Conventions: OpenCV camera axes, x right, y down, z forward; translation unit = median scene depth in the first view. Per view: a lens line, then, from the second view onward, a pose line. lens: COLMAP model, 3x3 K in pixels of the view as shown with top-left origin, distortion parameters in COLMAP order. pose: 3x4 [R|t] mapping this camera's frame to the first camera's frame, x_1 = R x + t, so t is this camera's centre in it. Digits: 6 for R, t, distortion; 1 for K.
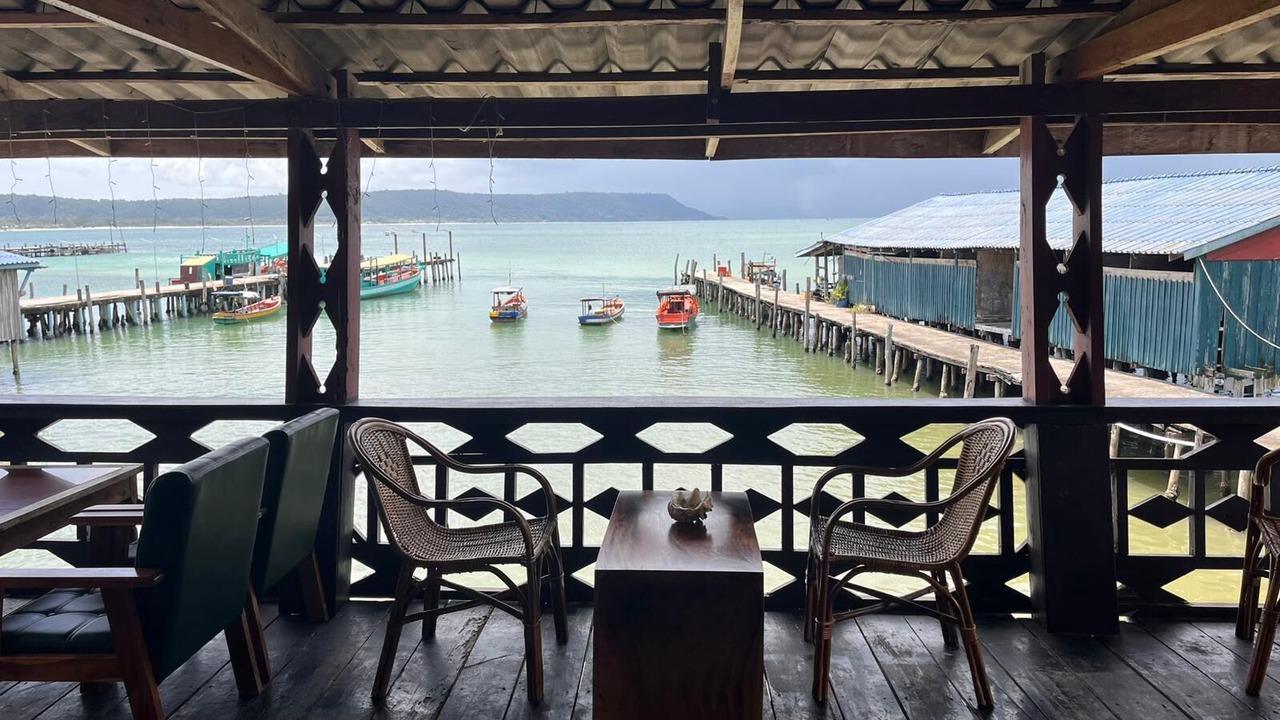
lens RADIAL K [[968.8, 0, 647.4], [0, 968.8, 369.5], [0, 0, 1]] dist [0.051527, -0.060469]
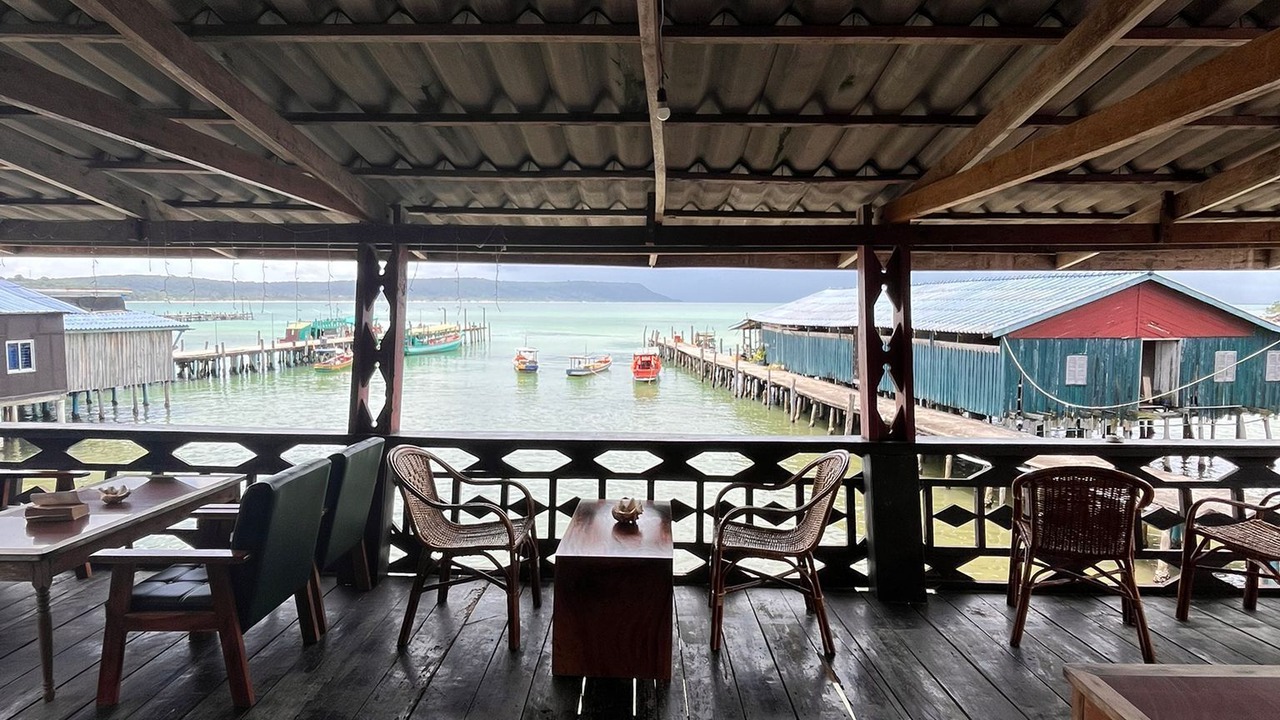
lens RADIAL K [[695.4, 0, 642.5], [0, 695.4, 356.1], [0, 0, 1]] dist [-0.007984, 0.004541]
pose [[0.999563, 0.015341, 0.025256, 0.029823], [-0.013421, 0.997129, -0.074518, -0.007671], [-0.026327, 0.074147, 0.996900, -0.029114]]
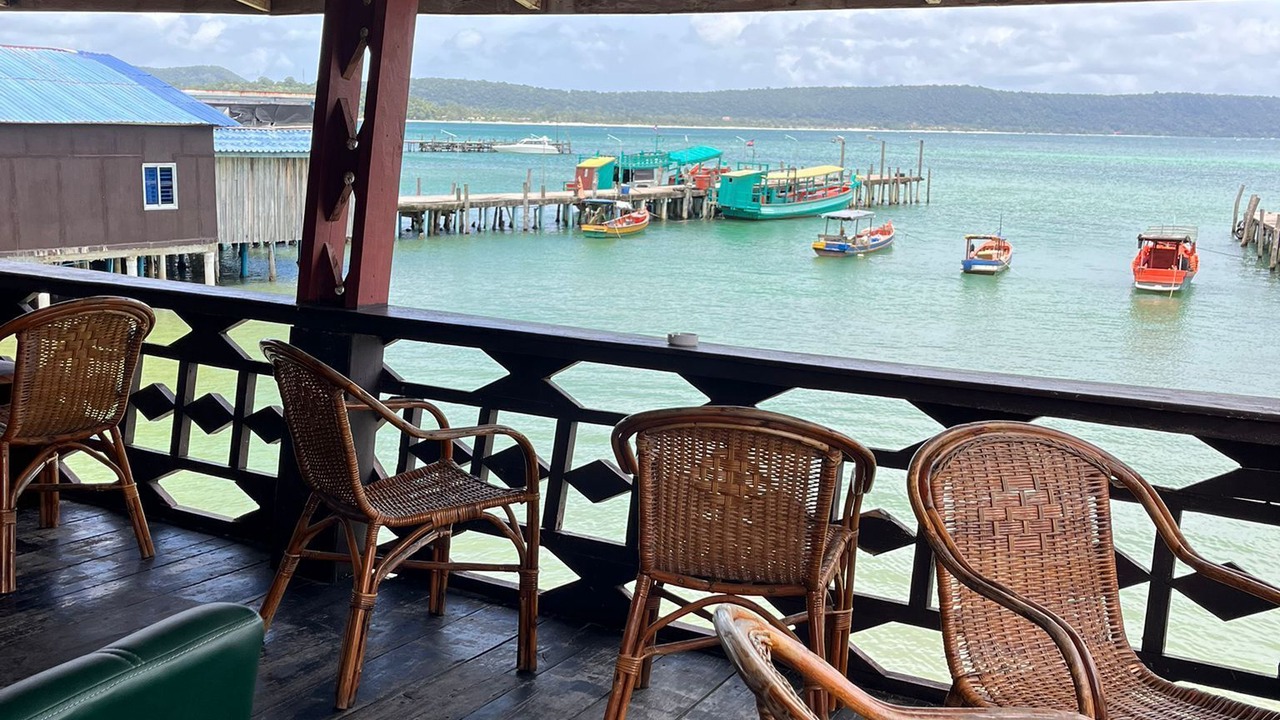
lens RADIAL K [[1308.5, 0, 620.0], [0, 1308.5, 366.5], [0, 0, 1]] dist [0.020111, 0.000000]
pose [[0.892812, 0.116532, -0.435094, 1.043221], [-0.103990, 0.993185, 0.052620, 0.000436], [0.438261, -0.001735, 0.898846, 0.108363]]
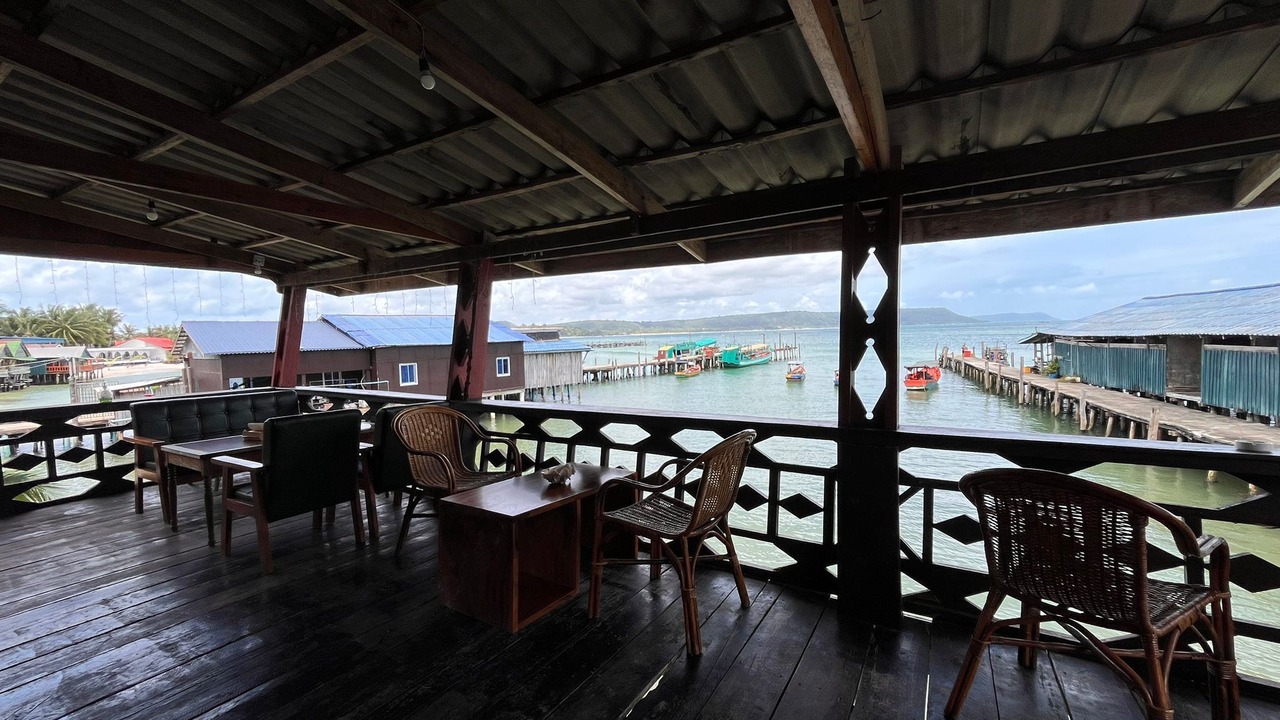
lens RADIAL K [[522.5, 0, 635.3], [0, 522.5, 358.2], [0, 0, 1]] dist [-0.001134, -0.000687]
pose [[0.869849, 0.007746, -0.493257, 0.468310], [-0.053956, 0.995372, -0.079519, 0.014446], [0.490358, 0.095784, 0.866242, 0.253945]]
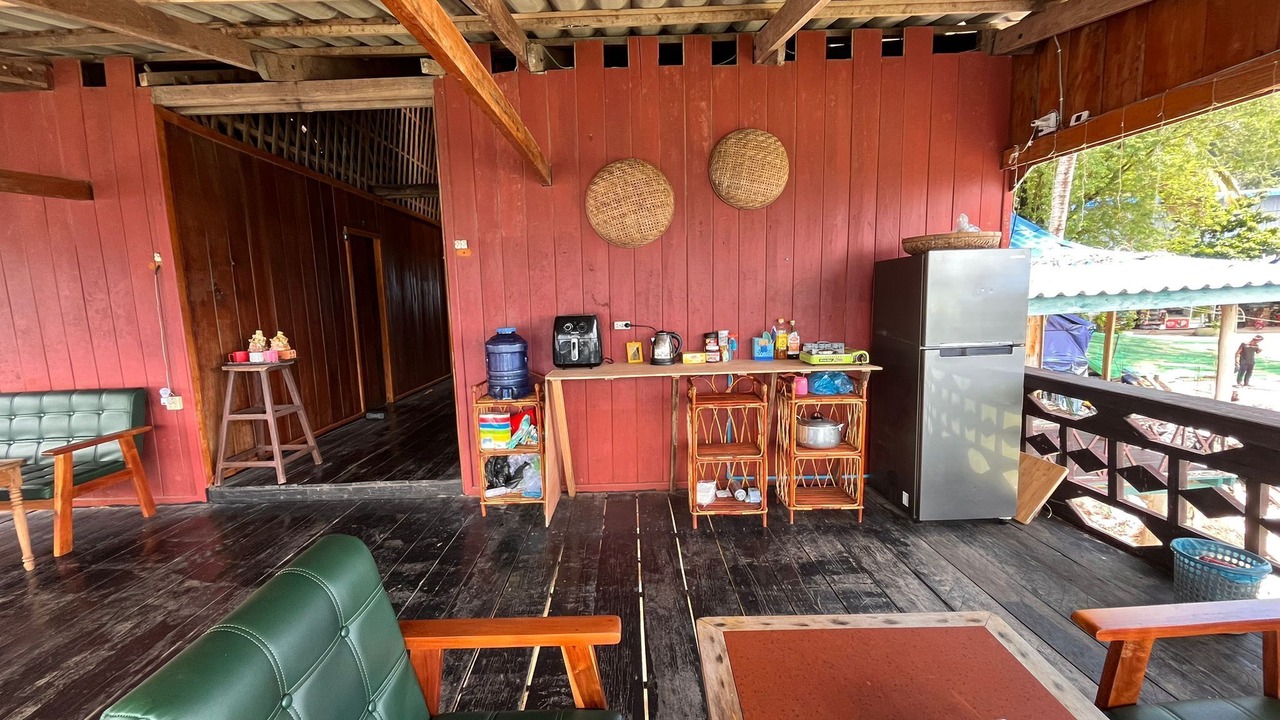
lens RADIAL K [[522.5, 0, 631.8], [0, 522.5, 361.0], [0, 0, 1]] dist [-0.001134, -0.000687]
pose [[-0.998625, 0.050907, -0.012484, -0.472332], [0.045801, 0.963322, 0.264412, -0.133384], [0.025486, 0.263476, -0.964329, 1.181748]]
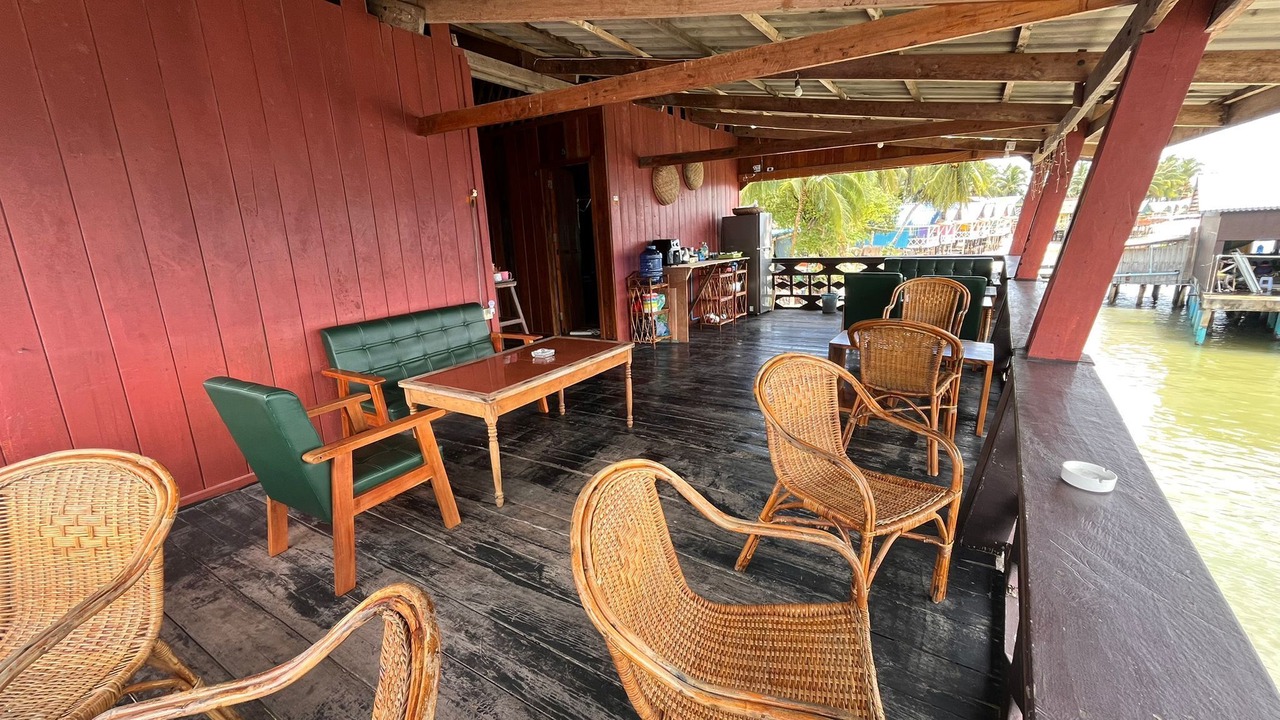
lens RADIAL K [[522.5, 0, 644.1], [0, 522.5, 356.2], [0, 0, 1]] dist [-0.001134, -0.000687]
pose [[-0.513808, 0.234766, -0.825158, 0.999040], [-0.062291, 0.949082, 0.308810, -0.139992], [0.855641, 0.210069, -0.473022, 1.144739]]
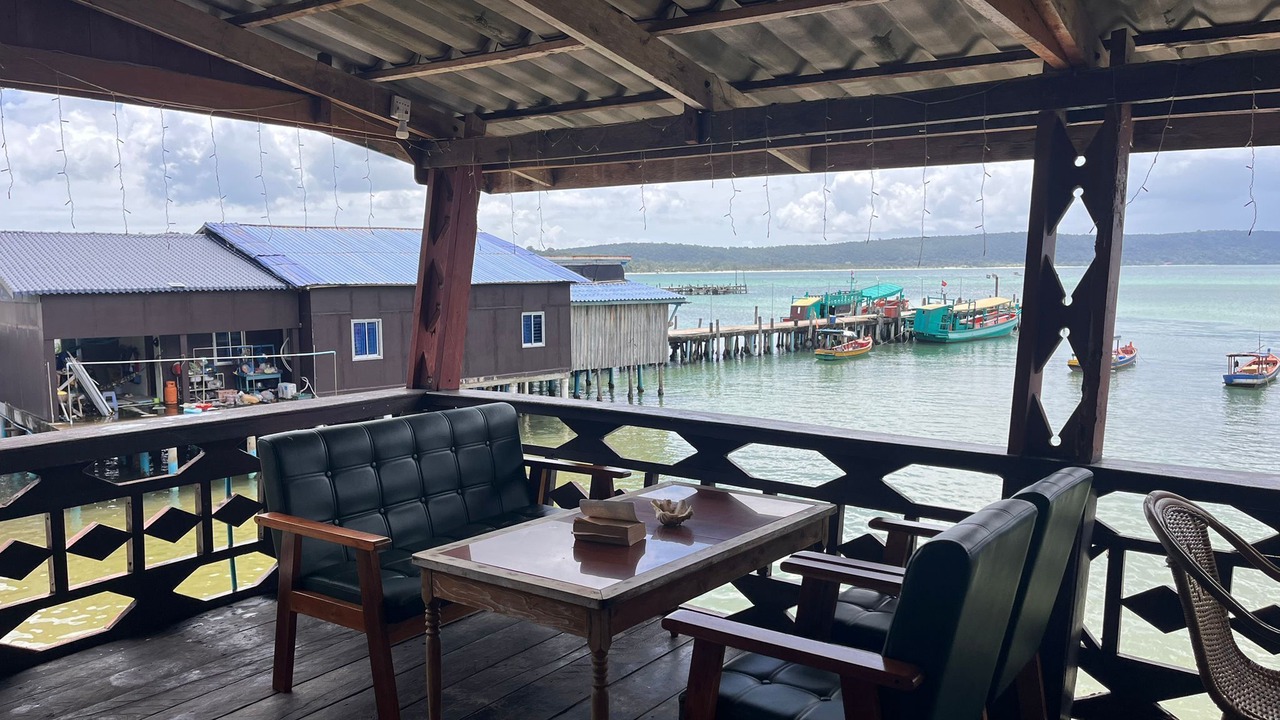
lens RADIAL K [[968.8, 0, 643.3], [0, 968.8, 366.7], [0, 0, 1]] dist [0.051527, -0.060469]
pose [[0.830360, 0.059921, -0.553996, -0.171128], [-0.085929, 0.996079, -0.021057, 0.005800], [0.550562, 0.065089, 0.832253, 0.158137]]
